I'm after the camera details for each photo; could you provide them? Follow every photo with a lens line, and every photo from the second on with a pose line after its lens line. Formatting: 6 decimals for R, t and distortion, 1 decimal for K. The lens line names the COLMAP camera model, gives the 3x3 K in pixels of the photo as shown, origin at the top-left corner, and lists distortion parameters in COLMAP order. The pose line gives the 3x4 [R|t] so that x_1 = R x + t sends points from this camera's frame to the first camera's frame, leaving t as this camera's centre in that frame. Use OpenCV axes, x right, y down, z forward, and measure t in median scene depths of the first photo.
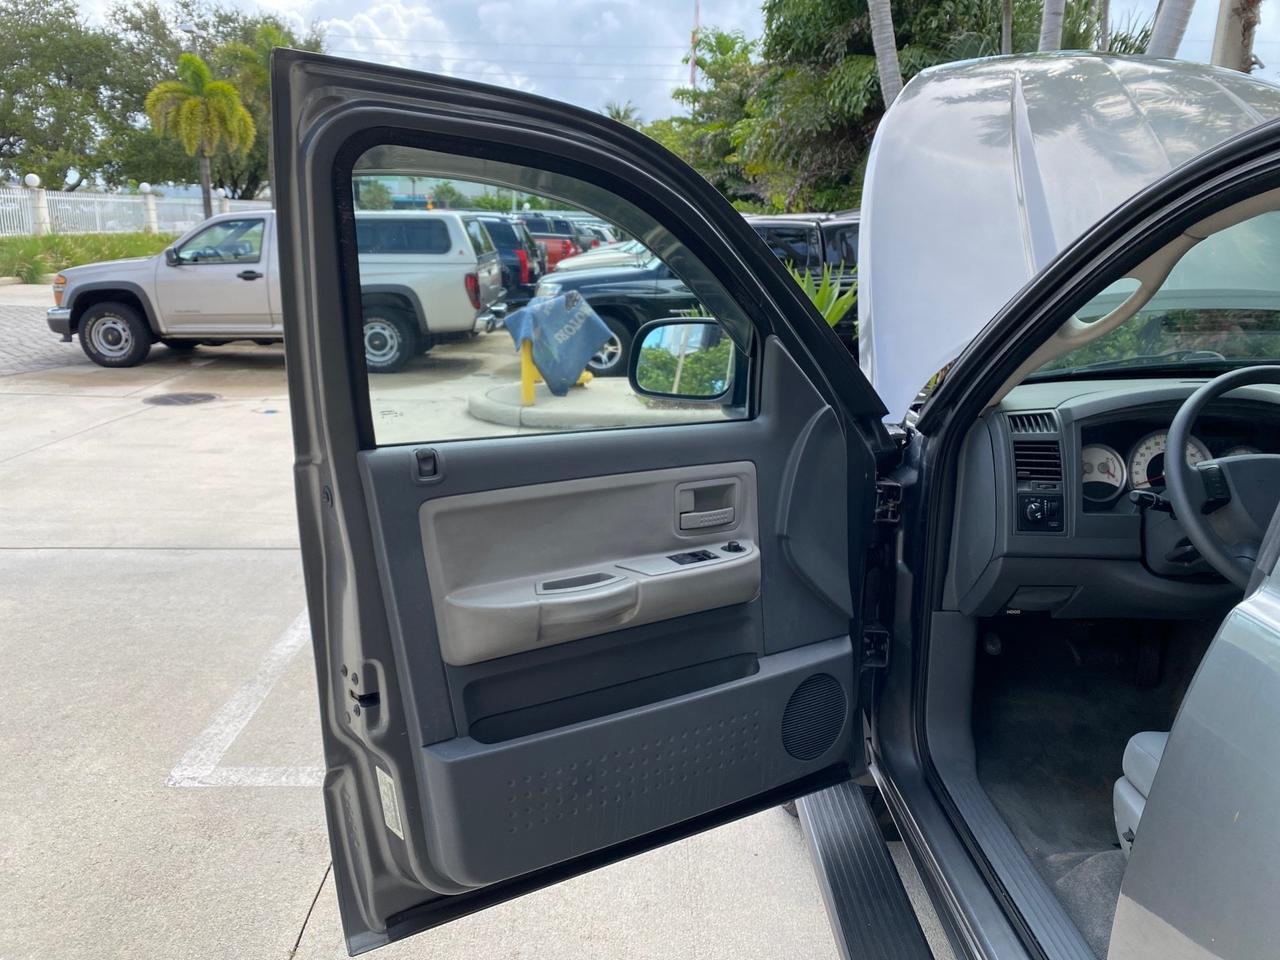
lens RADIAL K [[985.2, 0, 639.4], [0, 985.2, 466.1], [0, 0, 1]] dist [0.019617, -0.011702]
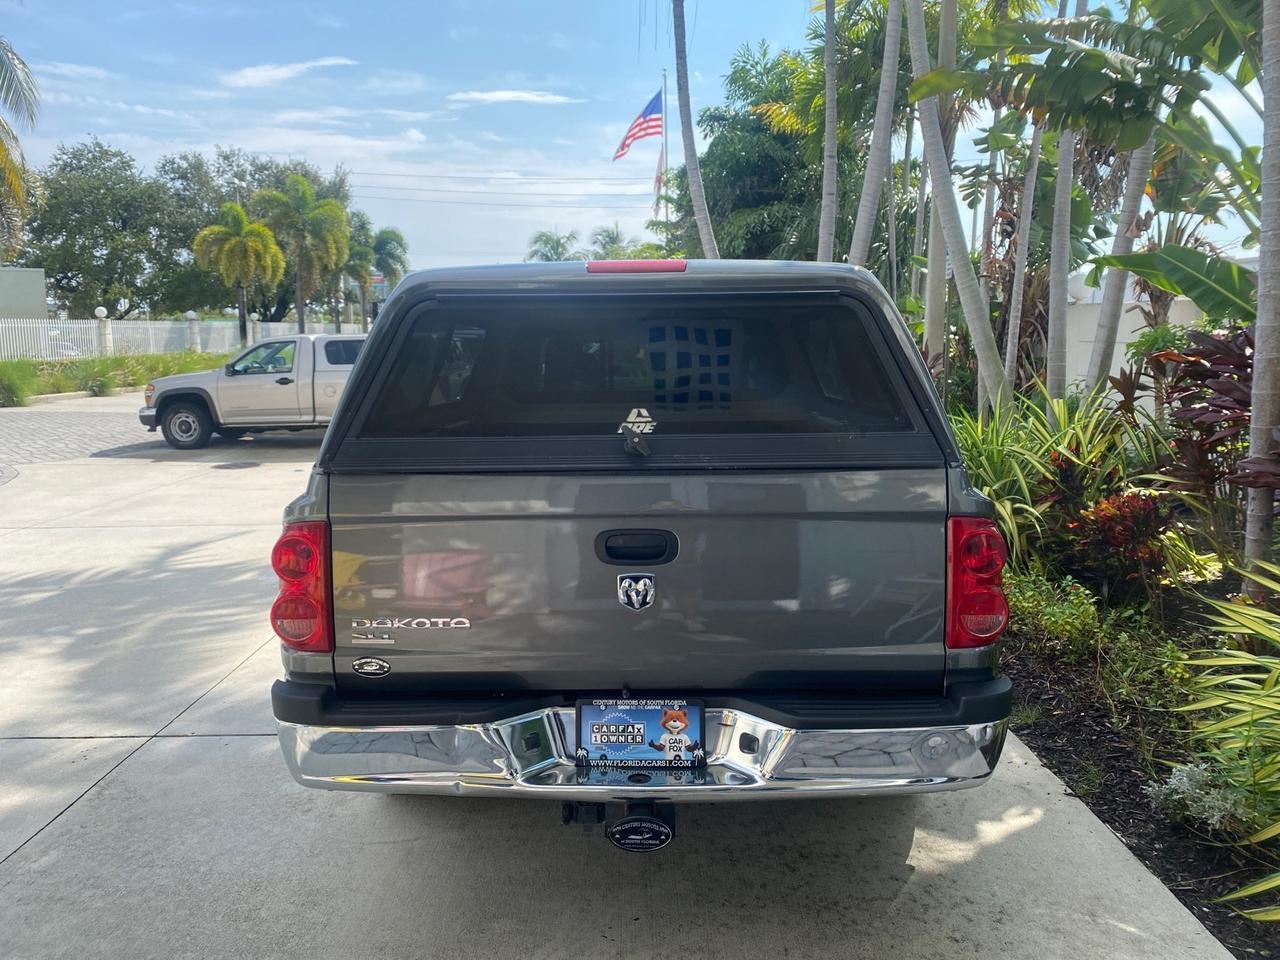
lens RADIAL K [[985.2, 0, 637.5], [0, 985.2, 479.1], [0, 0, 1]] dist [0.019617, -0.011702]
pose [[0.999617, -0.018759, -0.020330, 0.043261], [0.016745, 0.995330, -0.095067, 0.028200], [0.022018, 0.094691, 0.995263, -0.120206]]
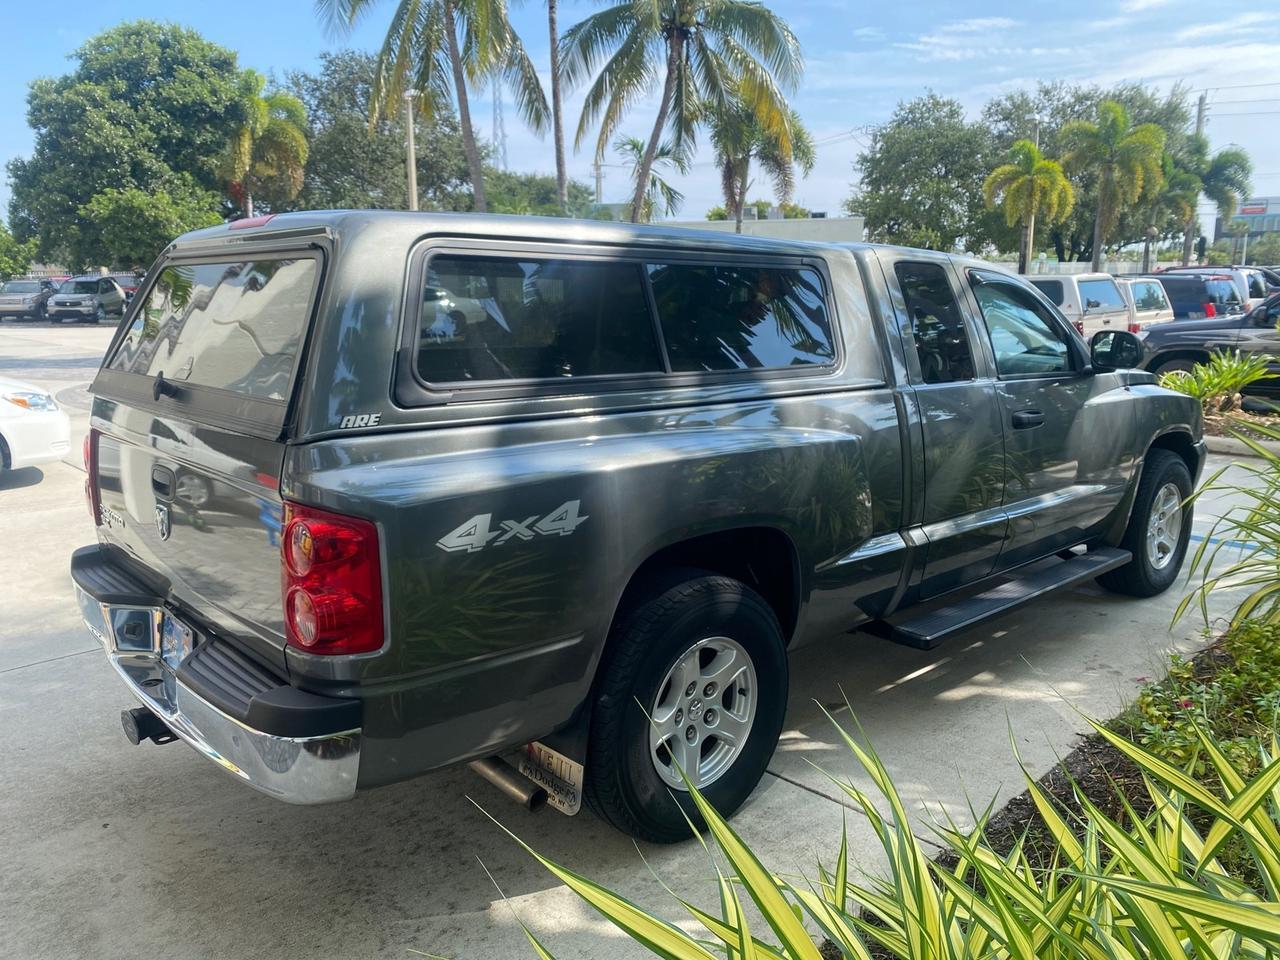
lens RADIAL K [[985.2, 0, 642.7], [0, 985.2, 477.0], [0, 0, 1]] dist [0.019617, -0.011702]
pose [[0.678481, 0.125023, -0.723901, 0.124549], [-0.159584, 0.986963, 0.020884, 0.018939], [0.717075, 0.101354, 0.689587, -0.074541]]
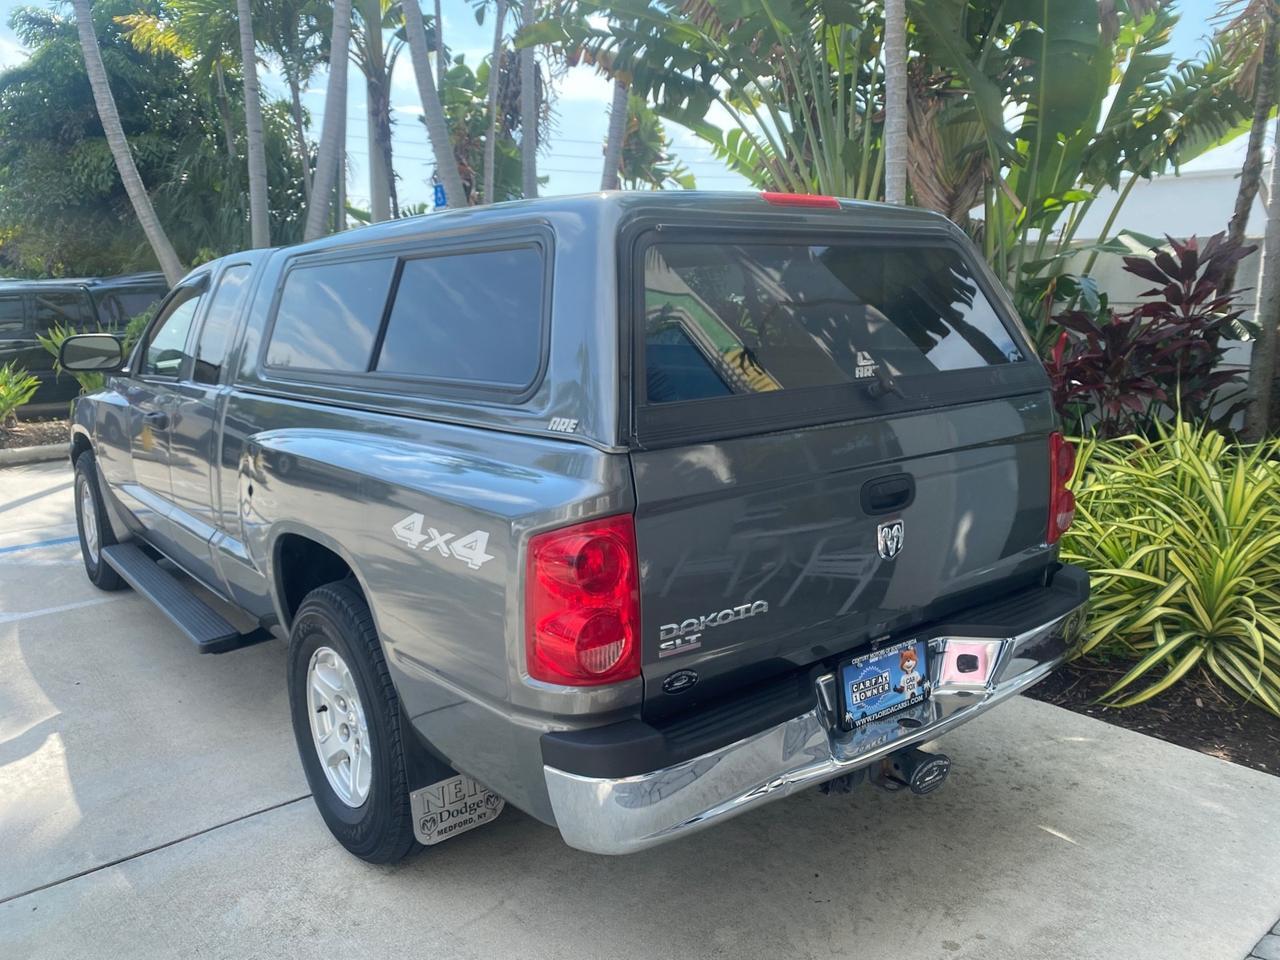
lens RADIAL K [[985.2, 0, 637.8], [0, 985.2, 483.2], [0, 0, 1]] dist [0.019617, -0.011702]
pose [[0.782230, -0.142201, 0.606544, -0.014862], [0.166295, 0.985935, 0.016685, 0.021427], [-0.600385, 0.087814, 0.794875, -0.093233]]
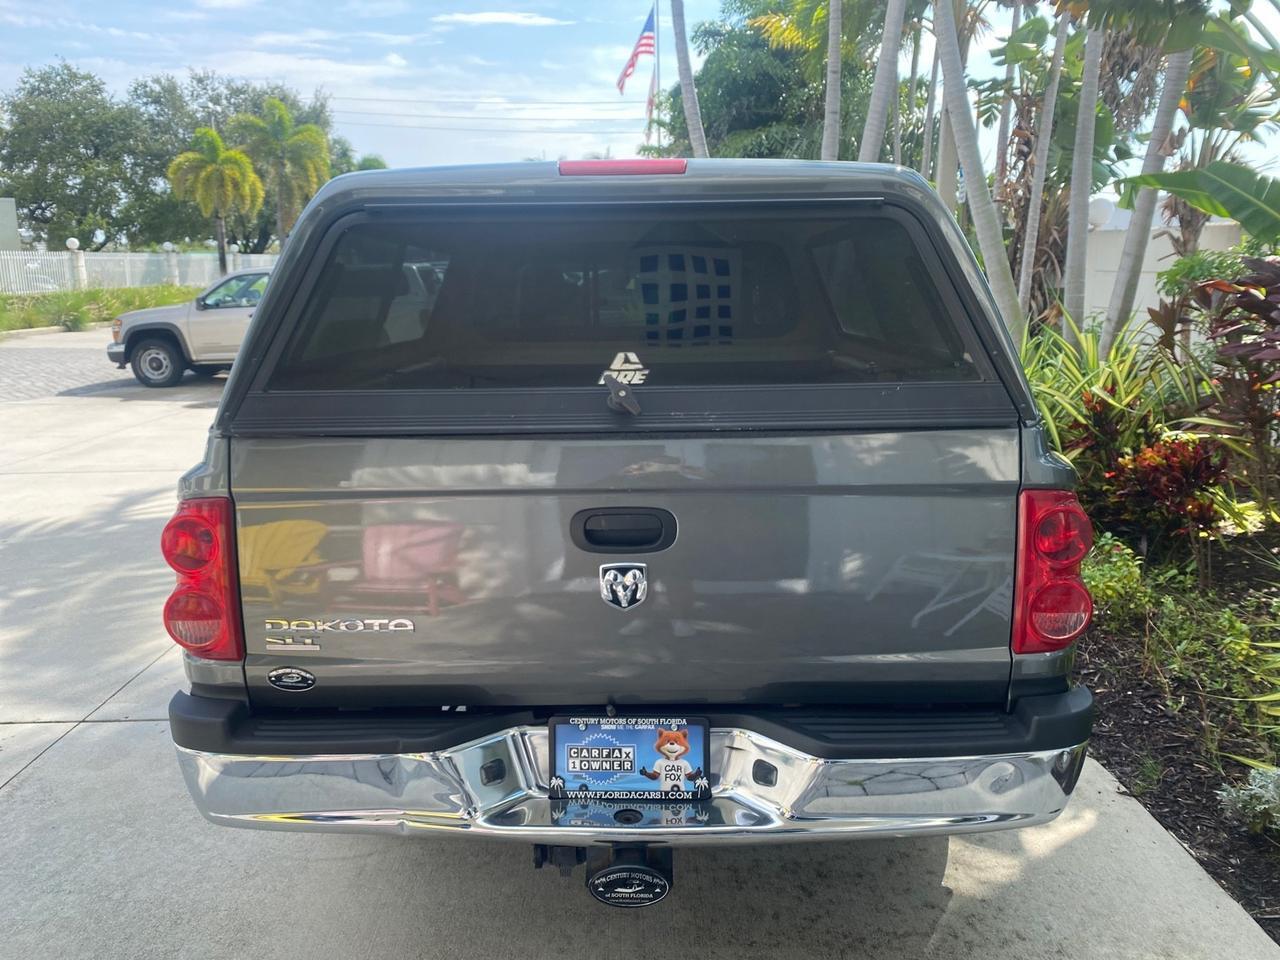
lens RADIAL K [[985.2, 0, 634.6], [0, 985.2, 483.8], [0, 0, 1]] dist [0.019617, -0.011702]
pose [[0.999646, -0.020658, -0.016763, 0.043271], [0.020248, 0.999501, -0.024261, 0.025047], [0.017256, 0.023913, 0.999565, -0.104729]]
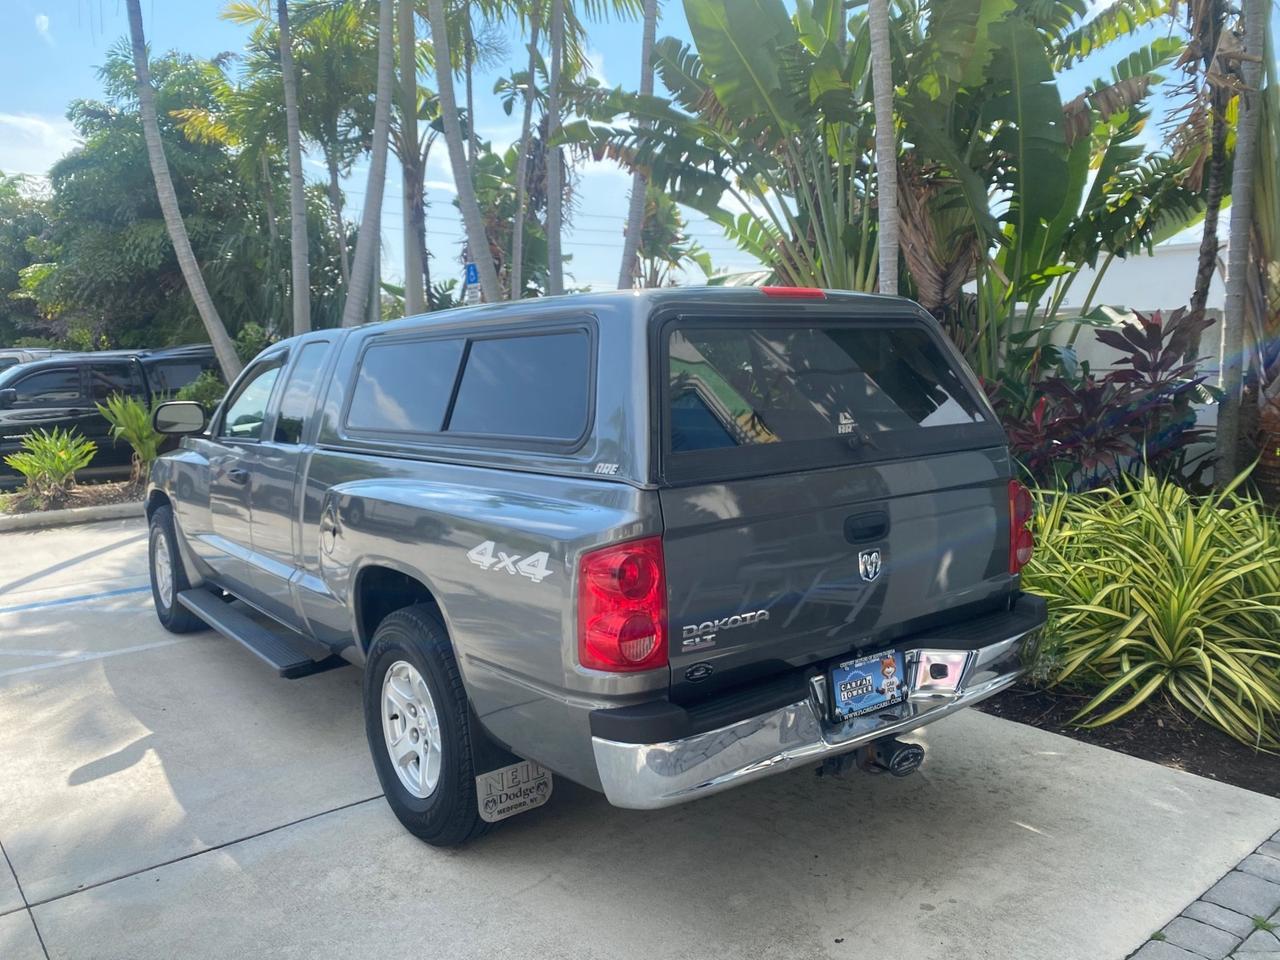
lens RADIAL K [[985.2, 0, 639.1], [0, 985.2, 477.9], [0, 0, 1]] dist [0.019617, -0.011702]
pose [[0.791032, -0.100566, 0.603452, -0.025967], [0.168087, 0.984162, -0.056324, 0.023553], [-0.588231, 0.145987, 0.795407, -0.105682]]
